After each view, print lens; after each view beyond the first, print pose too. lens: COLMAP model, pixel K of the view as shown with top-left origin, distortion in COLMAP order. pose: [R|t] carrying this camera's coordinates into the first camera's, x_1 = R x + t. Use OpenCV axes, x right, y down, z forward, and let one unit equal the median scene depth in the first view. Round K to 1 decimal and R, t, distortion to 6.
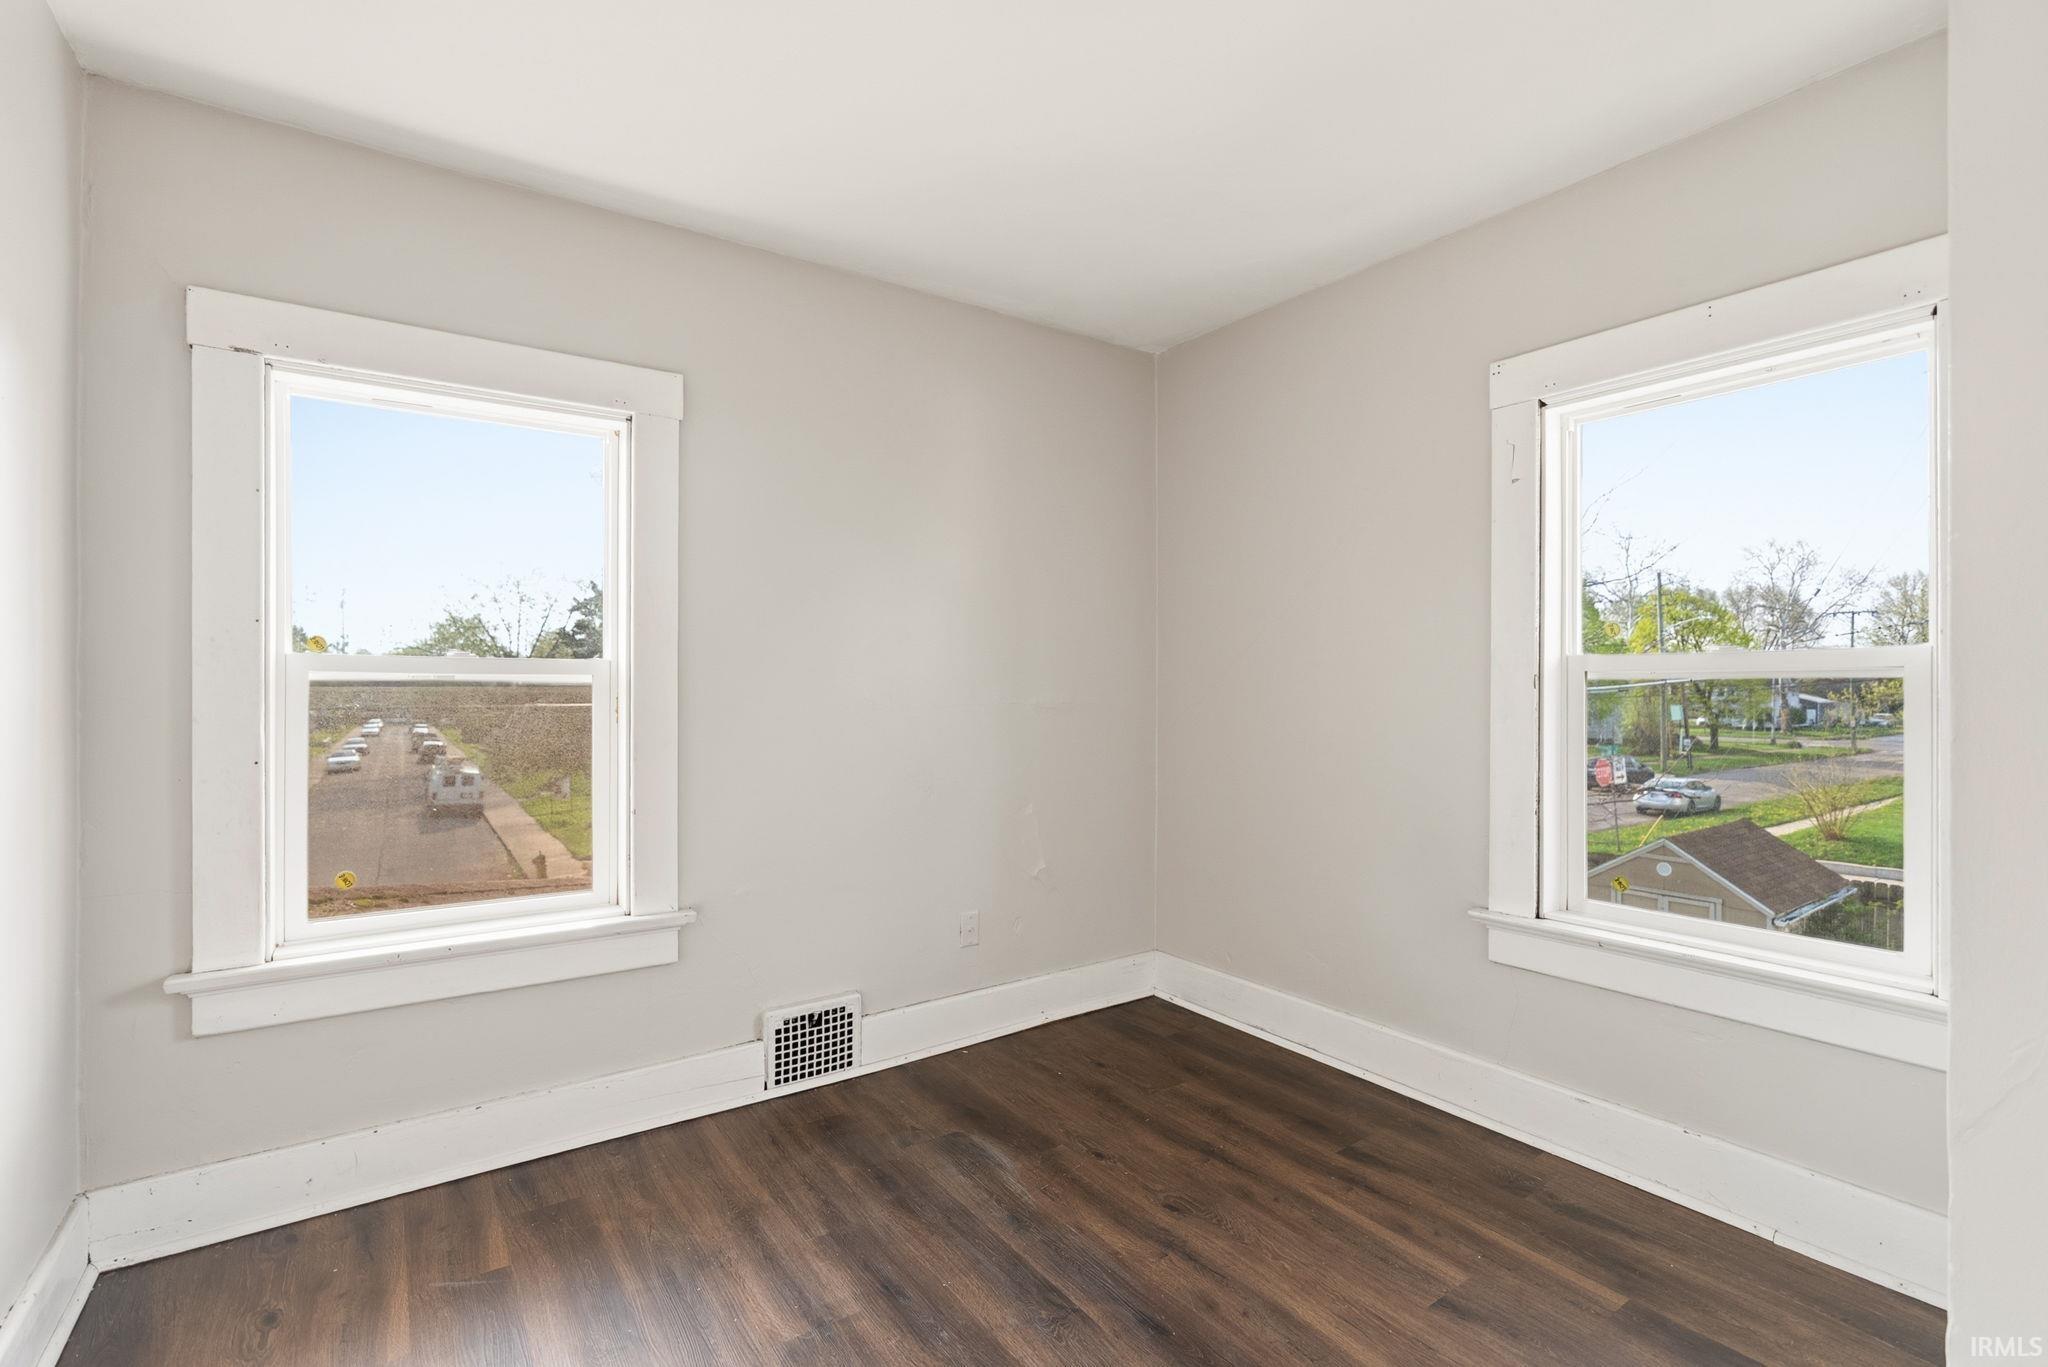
lens RADIAL K [[932.0, 0, 1021.1], [0, 932.0, 691.9], [0, 0, 1]] dist [-0.013761, 0.005035]
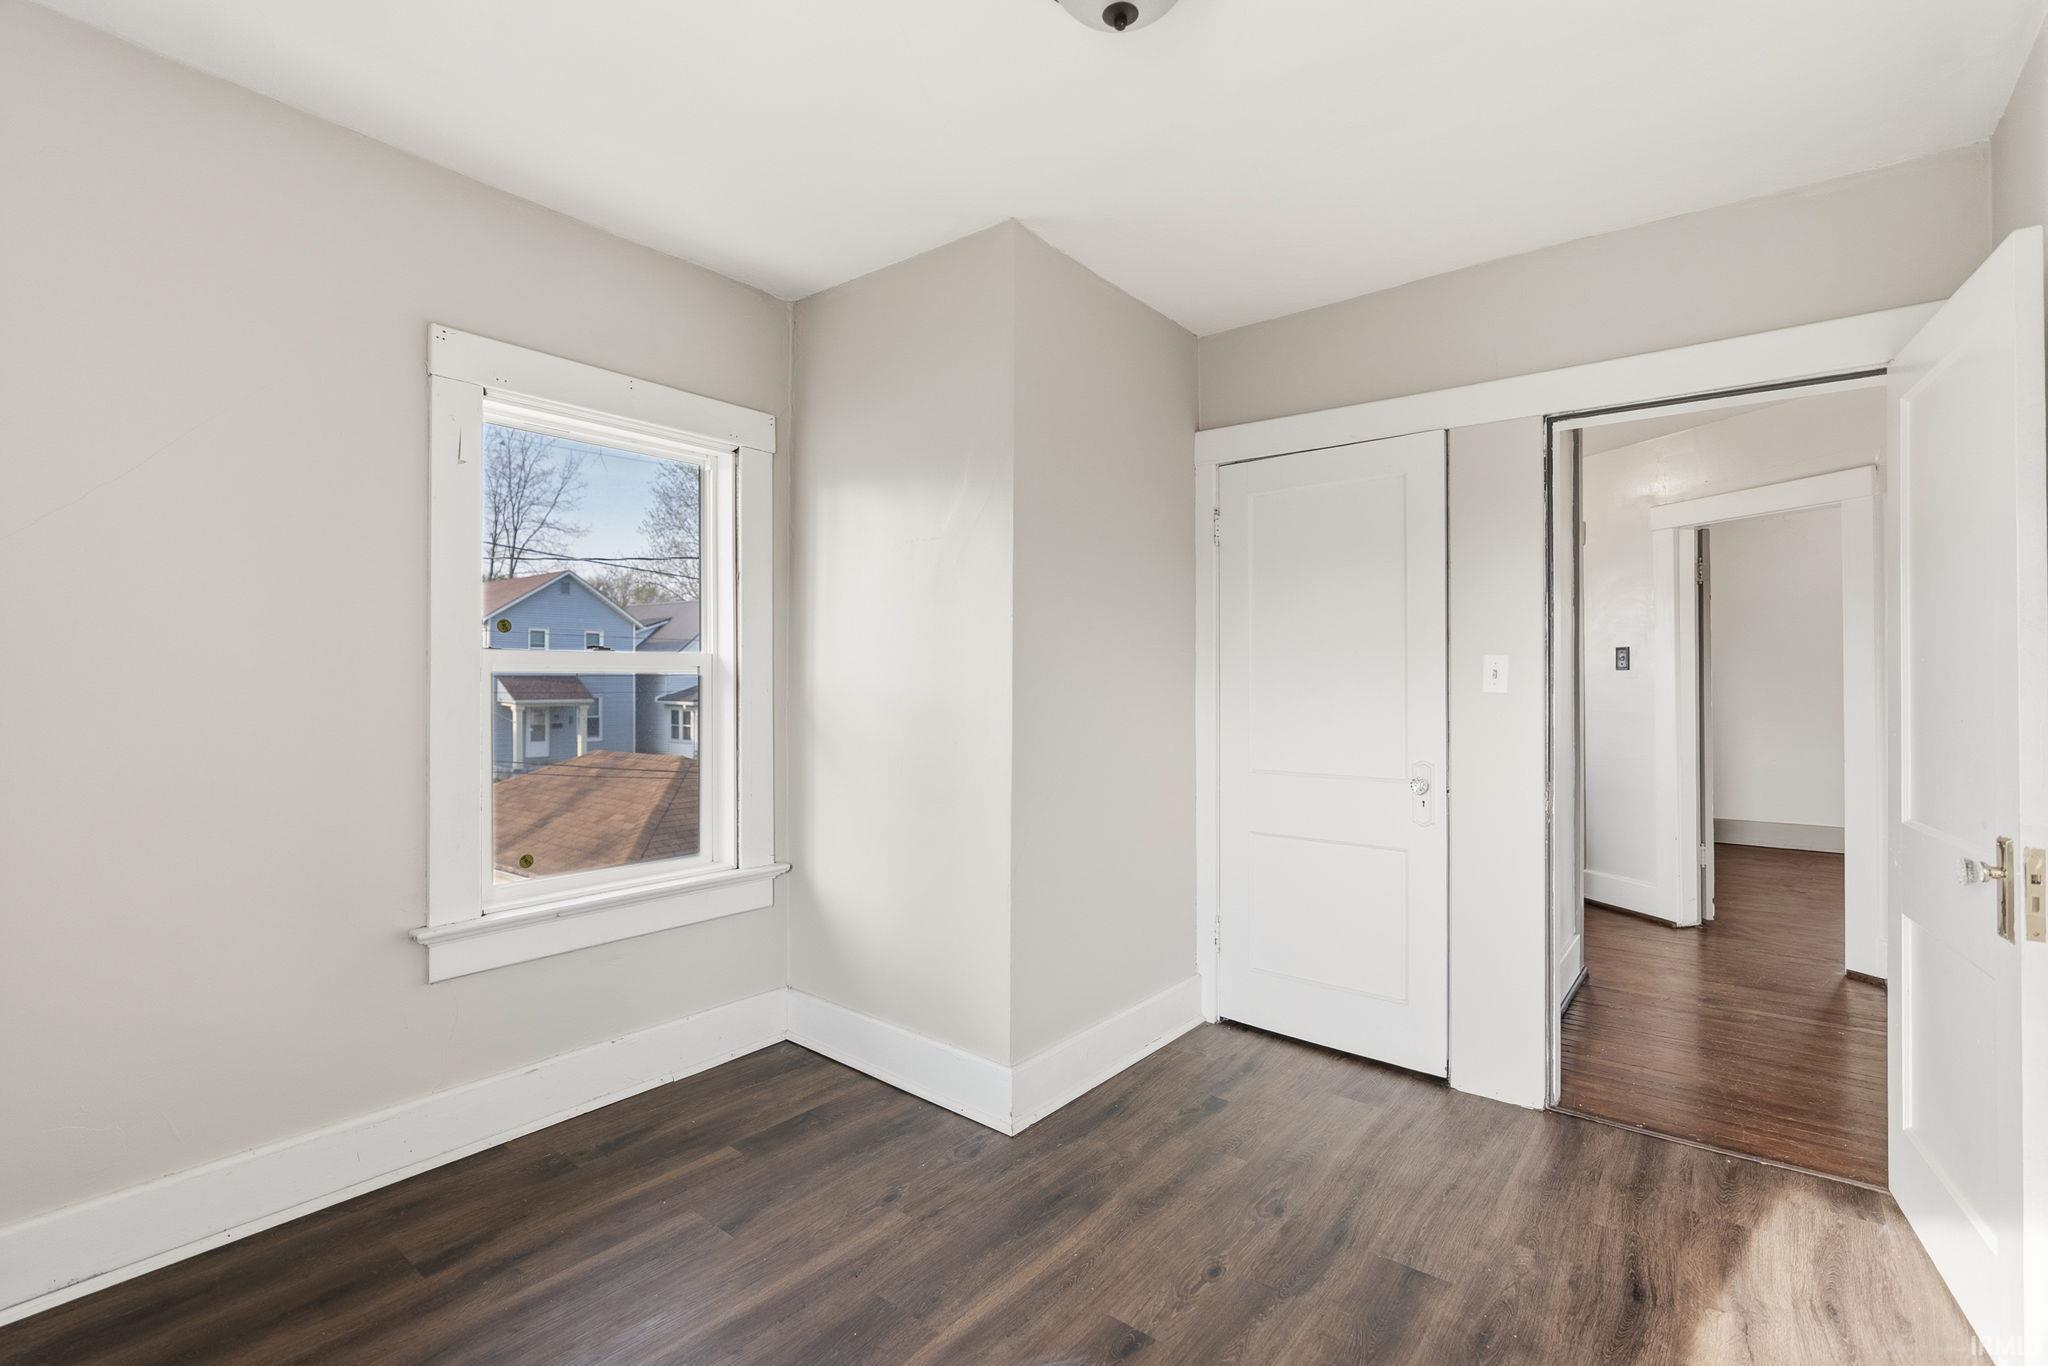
lens RADIAL K [[932.0, 0, 1020.0], [0, 932.0, 677.1], [0, 0, 1]] dist [-0.013761, 0.005035]
pose [[-0.292683, 0.001677, 0.956208, -0.592328], [0.001344, 0.999998, -0.001342, -0.006887], [-0.956209, 0.000893, -0.292685, 0.805437]]
